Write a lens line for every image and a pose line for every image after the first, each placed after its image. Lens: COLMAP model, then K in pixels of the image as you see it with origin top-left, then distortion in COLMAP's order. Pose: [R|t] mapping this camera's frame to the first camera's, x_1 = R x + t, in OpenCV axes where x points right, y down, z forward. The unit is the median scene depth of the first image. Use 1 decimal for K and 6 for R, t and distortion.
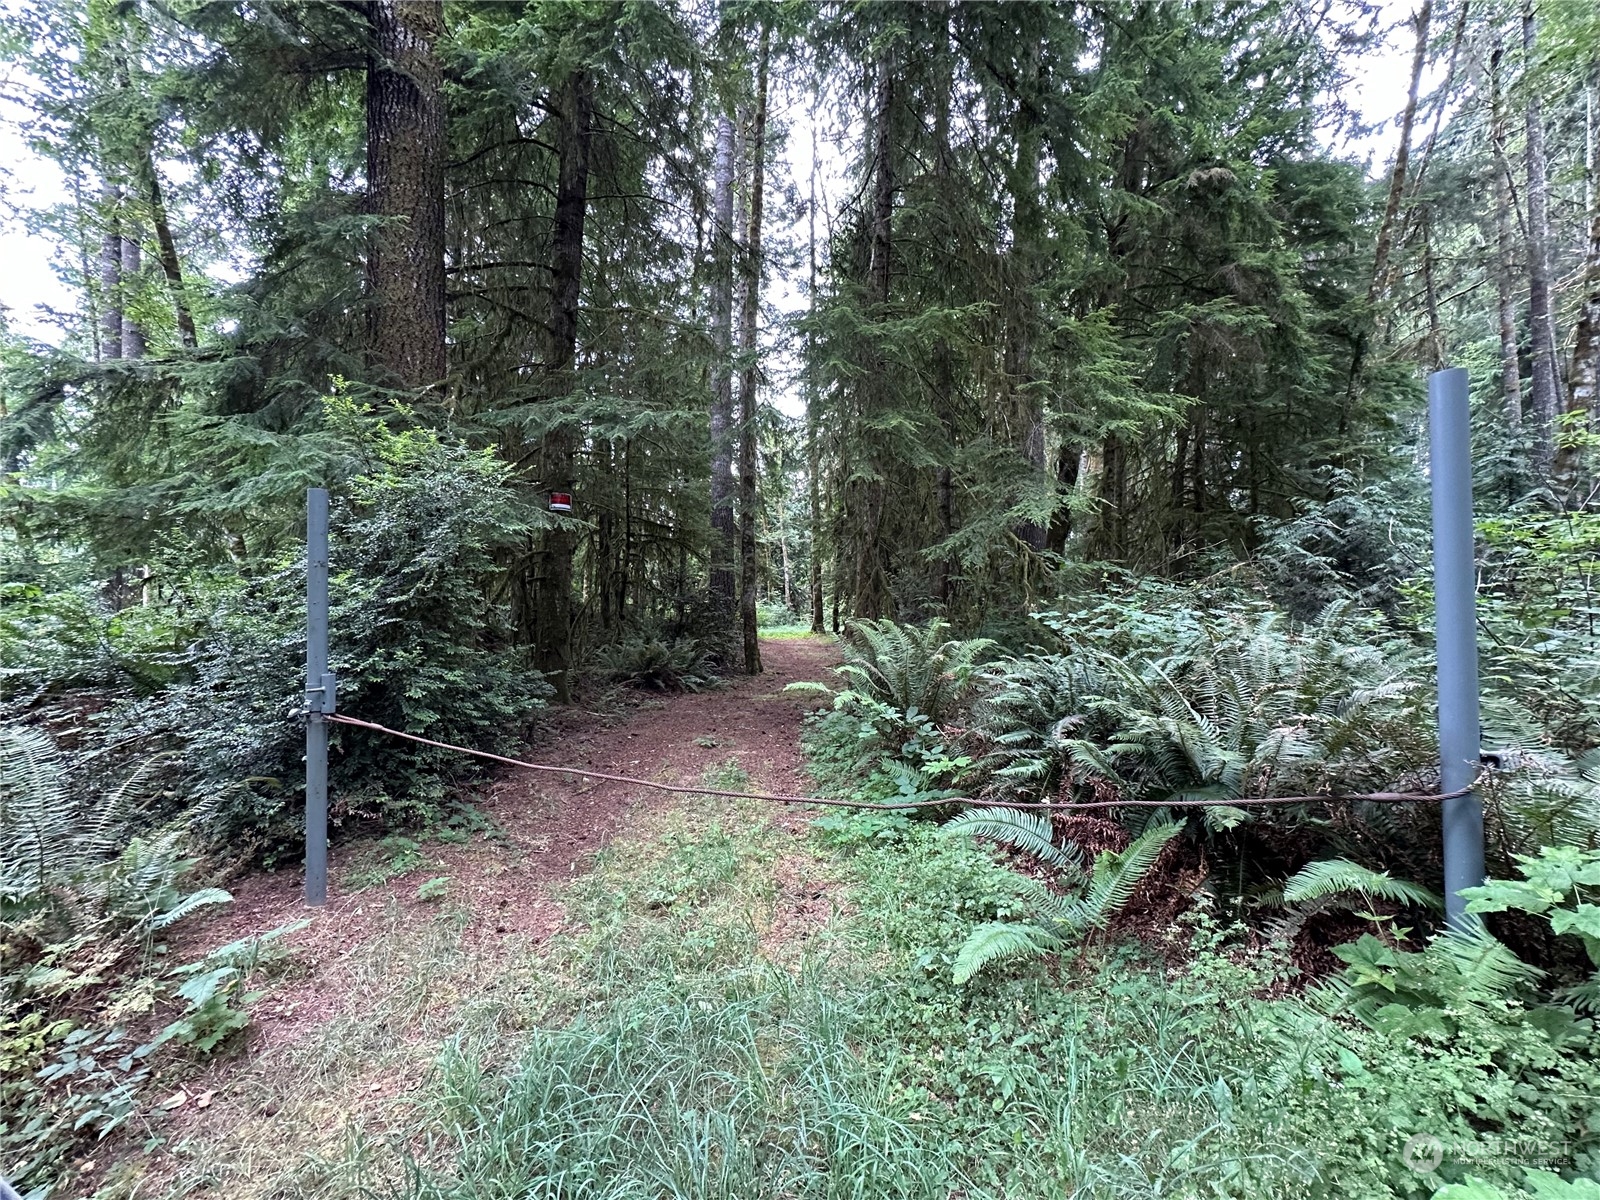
lens RADIAL K [[639.5, 0, 802.6], [0, 639.5, 601.5], [0, 0, 1]] dist [-0.000861, 0.000441]
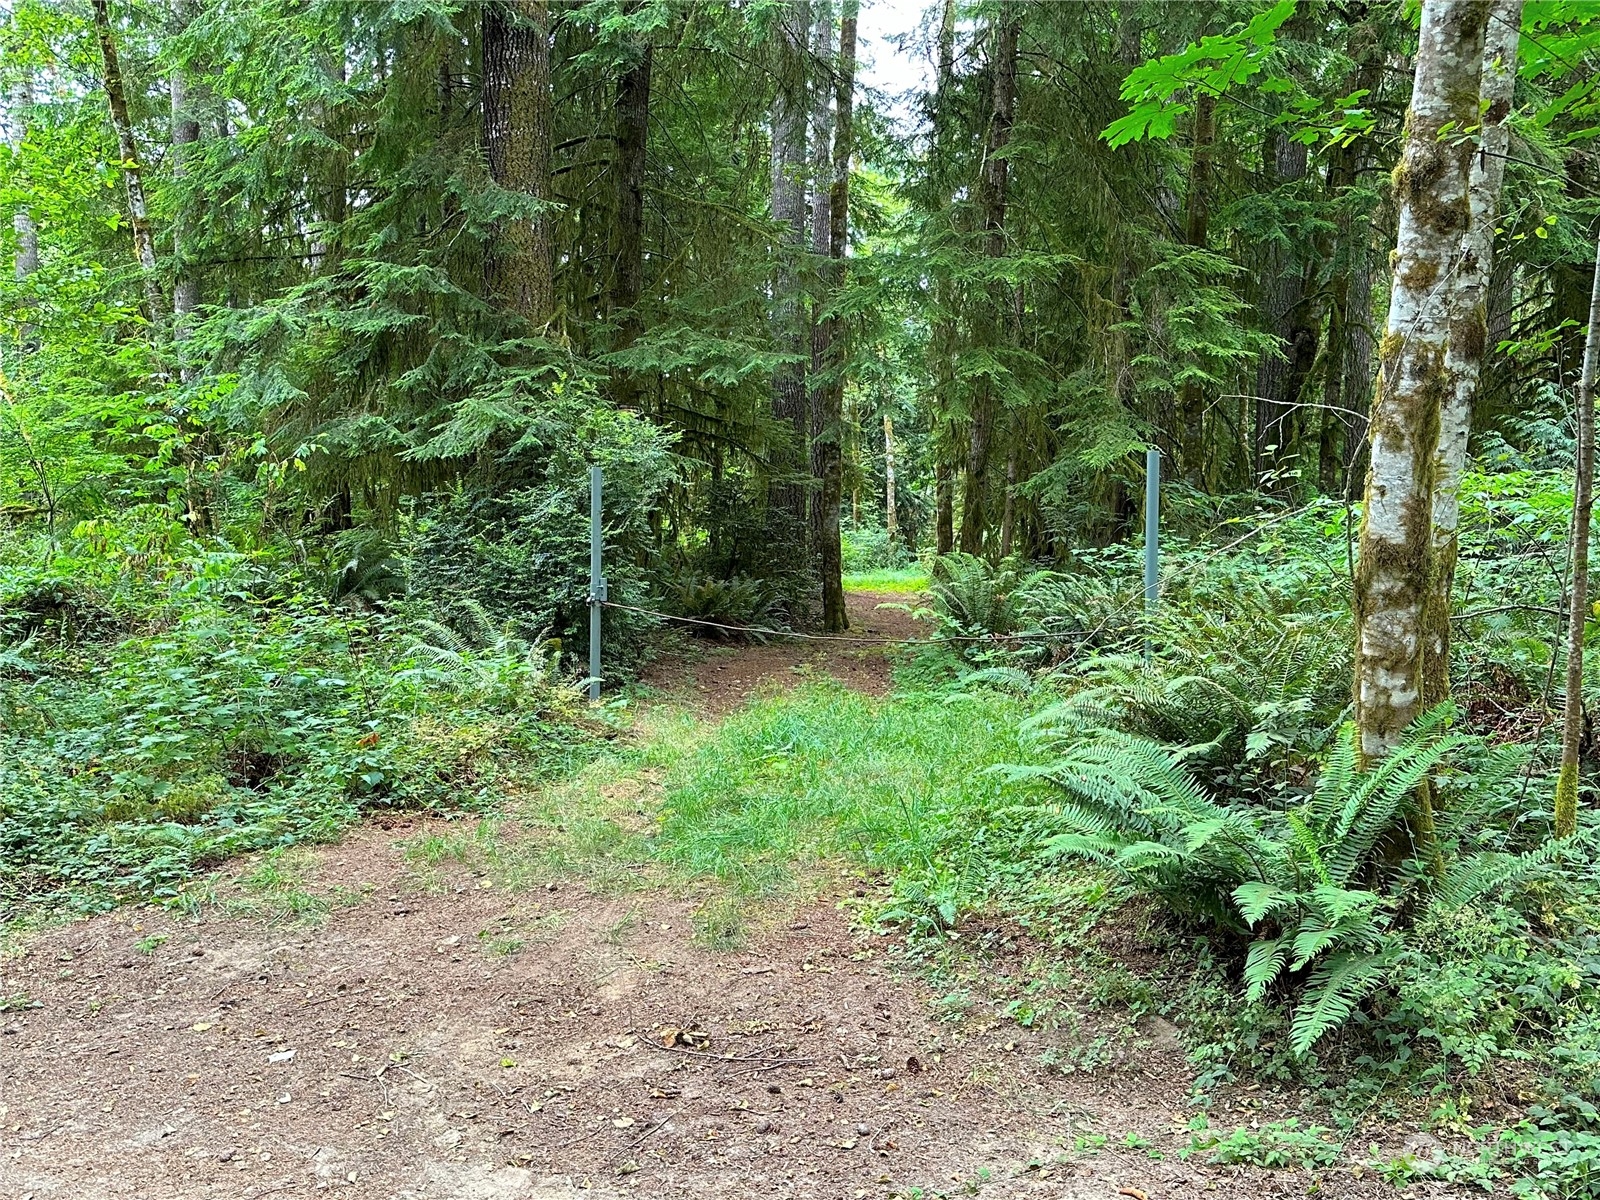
lens RADIAL K [[1457.6, 0, 798.1], [0, 1457.6, 623.7], [0, 0, 1]] dist [0.056515, 0.000000]
pose [[0.995890, 0.021231, -0.088046, 0.016996], [-0.014828, 0.997240, 0.072747, -0.008322], [0.089347, -0.071142, 0.993457, -0.428621]]
